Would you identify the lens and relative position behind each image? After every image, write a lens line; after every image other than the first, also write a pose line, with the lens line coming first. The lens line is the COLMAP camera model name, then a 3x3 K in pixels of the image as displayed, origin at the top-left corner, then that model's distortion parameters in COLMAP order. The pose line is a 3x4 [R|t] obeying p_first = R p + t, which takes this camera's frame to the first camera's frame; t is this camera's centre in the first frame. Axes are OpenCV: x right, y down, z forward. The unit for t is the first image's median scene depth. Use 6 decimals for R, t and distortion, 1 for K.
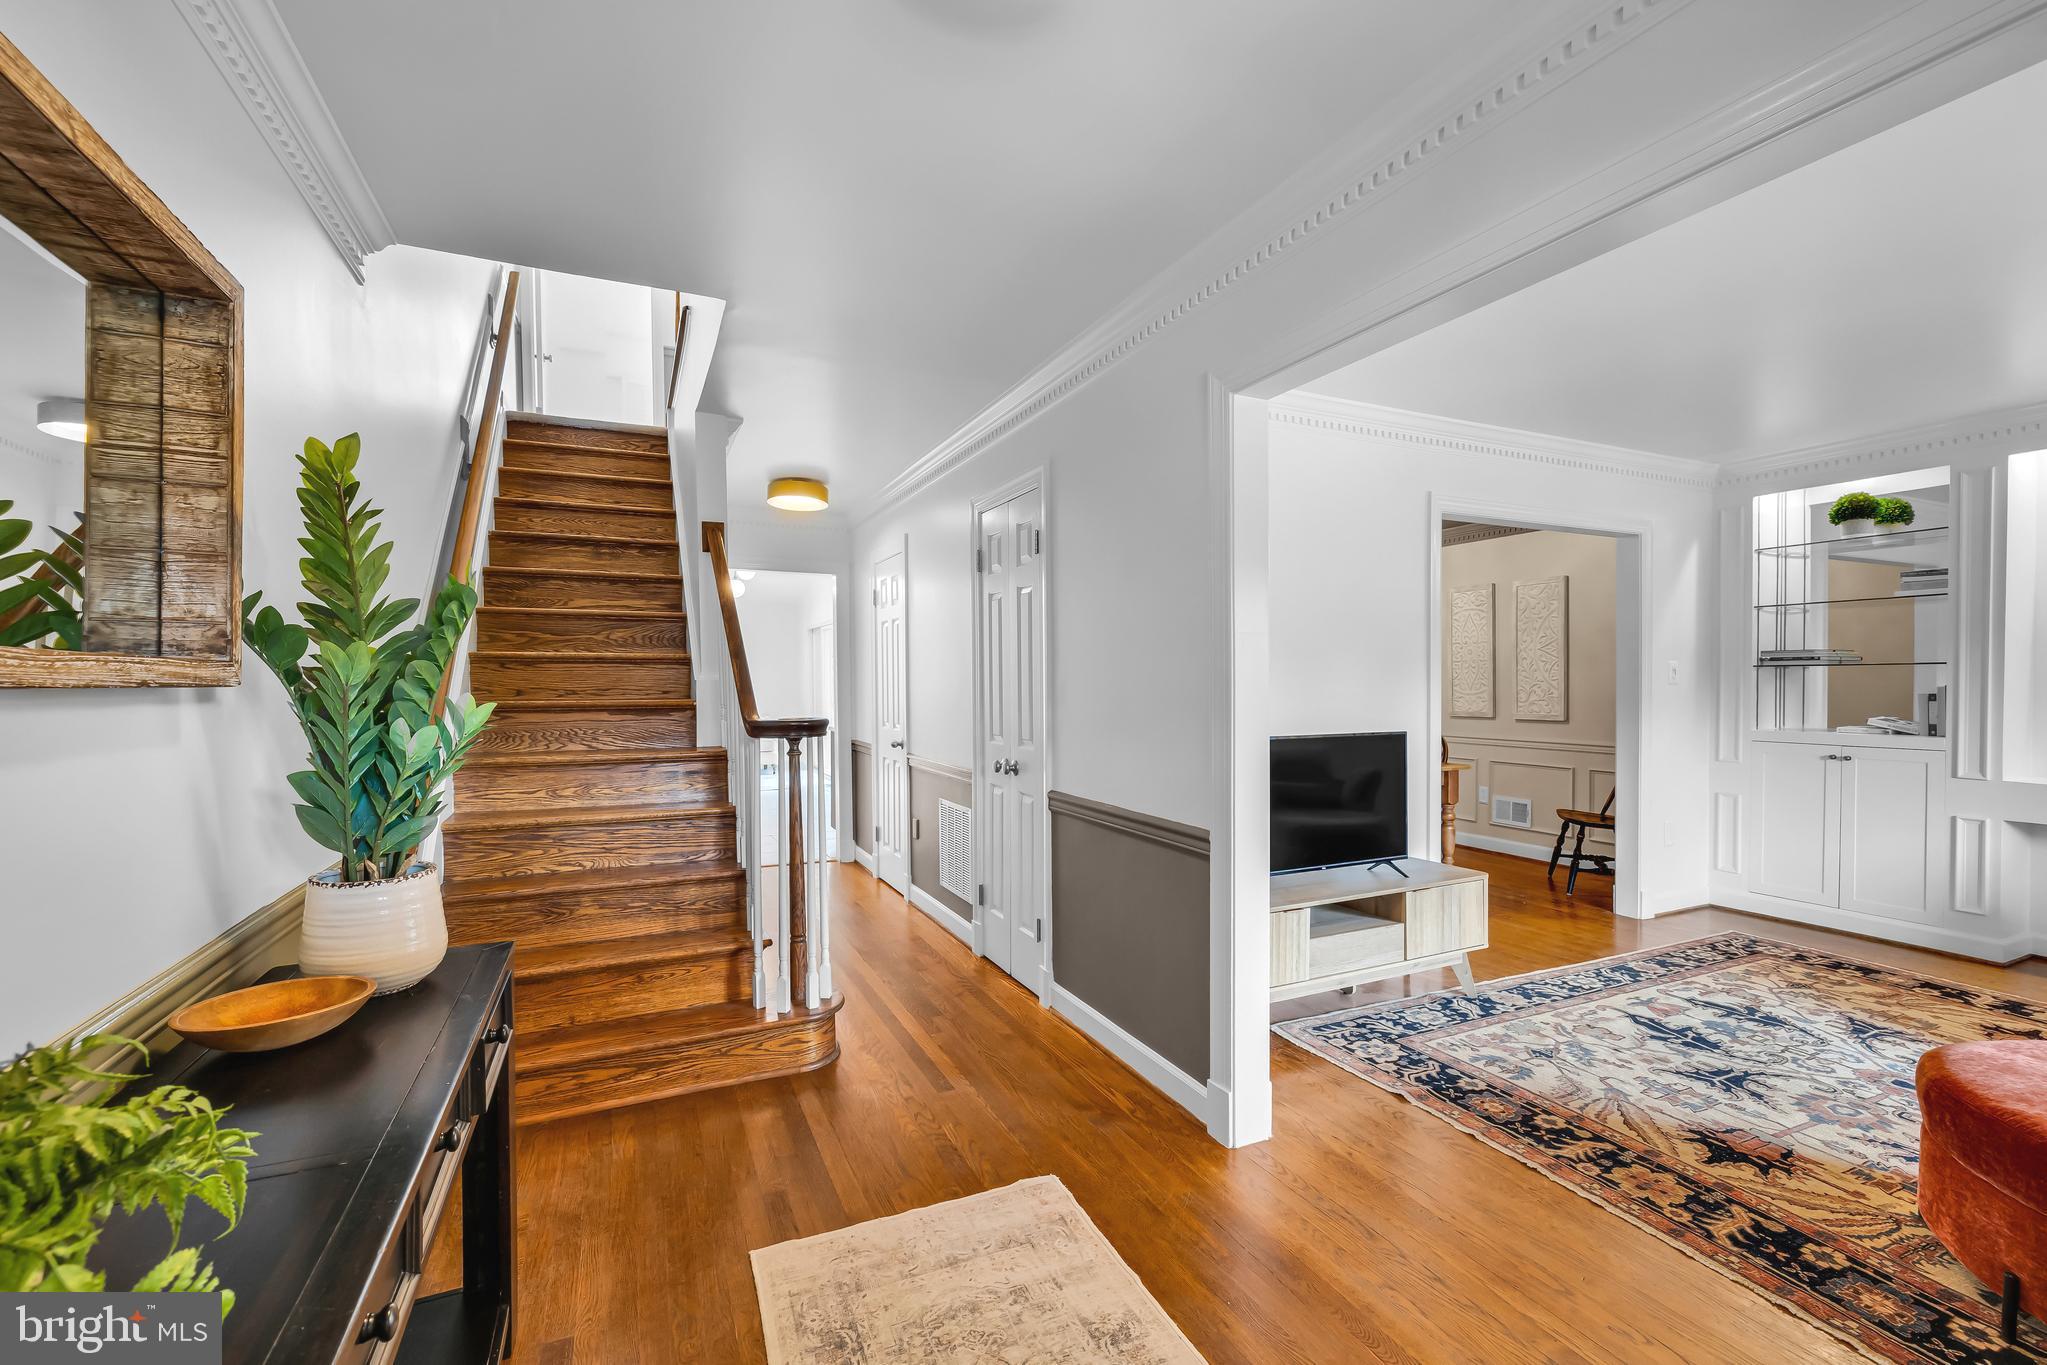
lens RADIAL K [[857.3, 0, 1022.0], [0, 857.3, 689.8], [0, 0, 1]] dist [0.000367, -0.000533]
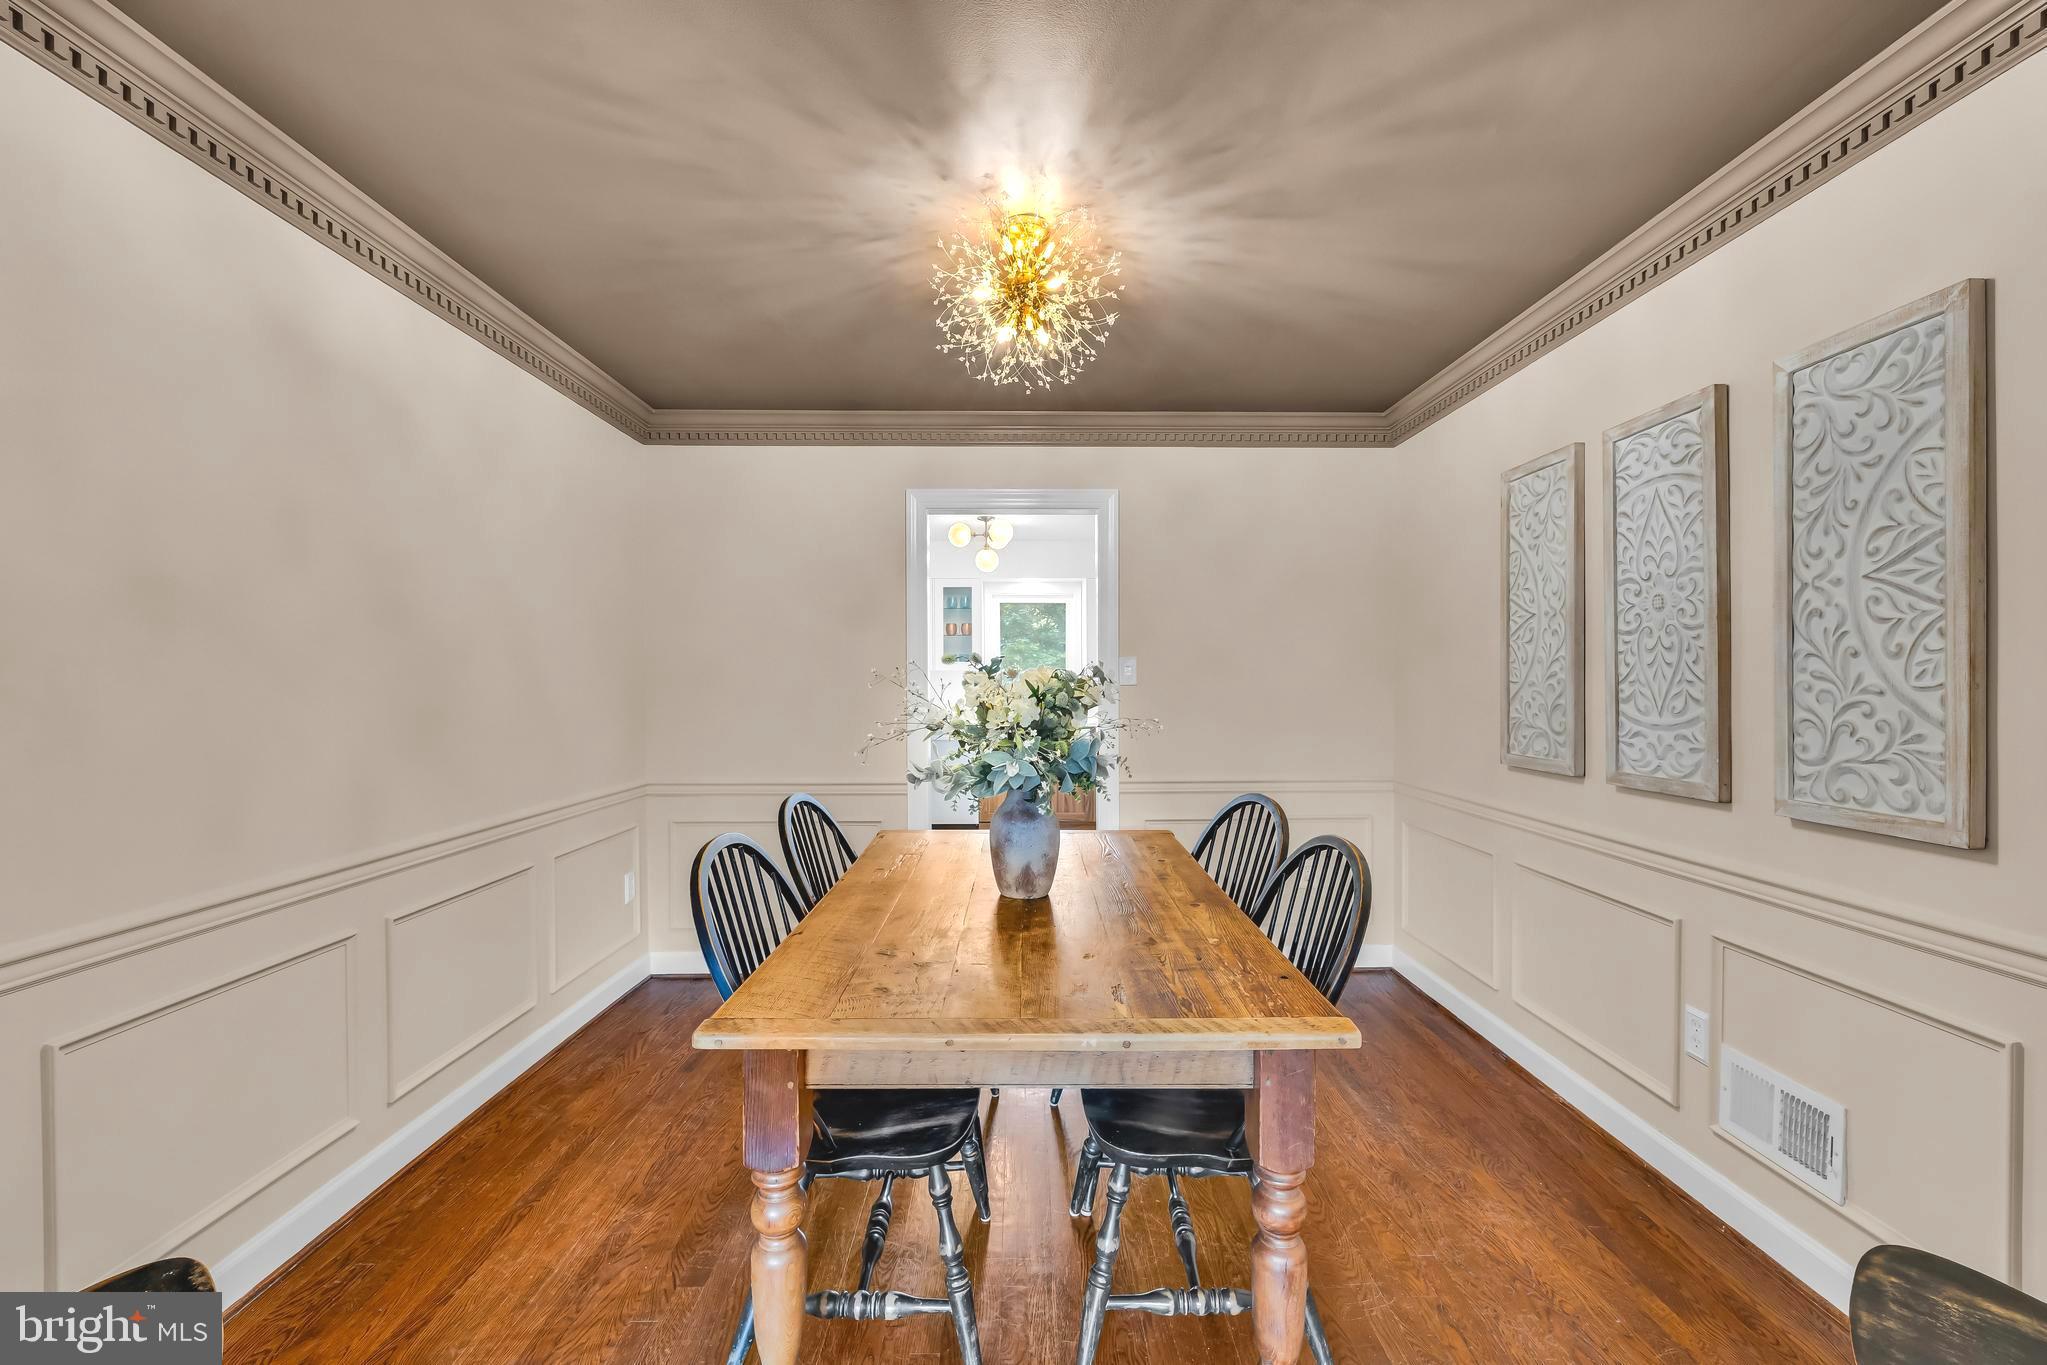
lens RADIAL K [[857.3, 0, 1022.6], [0, 857.3, 684.4], [0, 0, 1]] dist [0.000367, -0.000533]
pose [[0.908645, 0.004233, -0.417548, 0.801805], [-0.005540, 0.999983, -0.001917, -0.017678], [0.417533, 0.004055, 0.908653, 1.080066]]
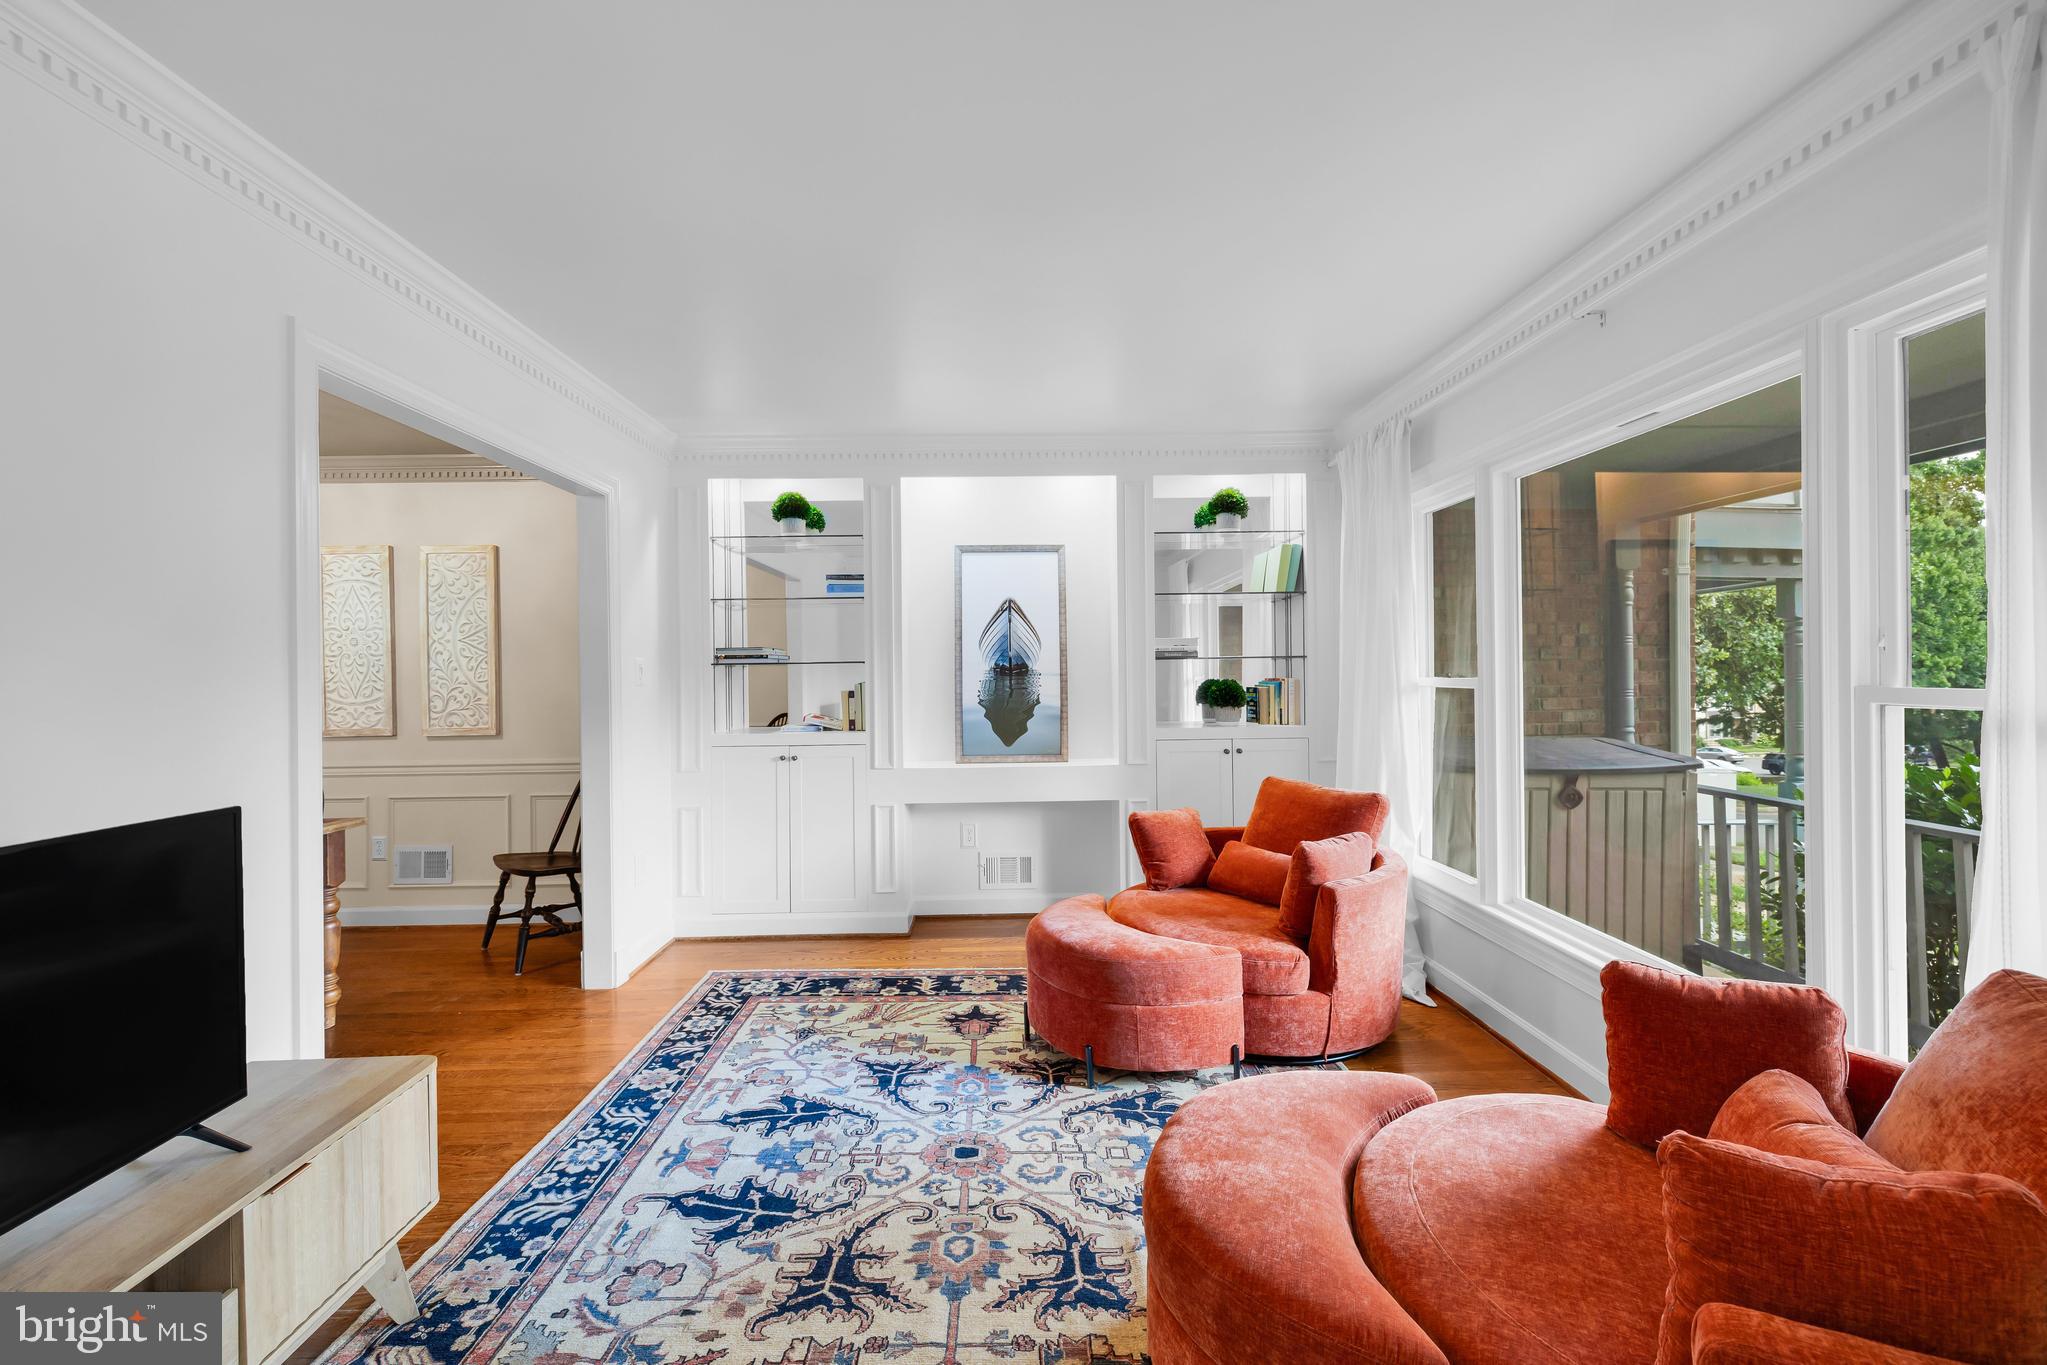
lens RADIAL K [[857.3, 0, 1025.3], [0, 857.3, 669.2], [0, 0, 1]] dist [0.000367, -0.000533]
pose [[0.397355, 0.000972, 0.917664, 0.196237], [0.020088, 0.999751, -0.009757, -0.008974], [-0.917445, 0.022311, 0.397236, 0.434997]]
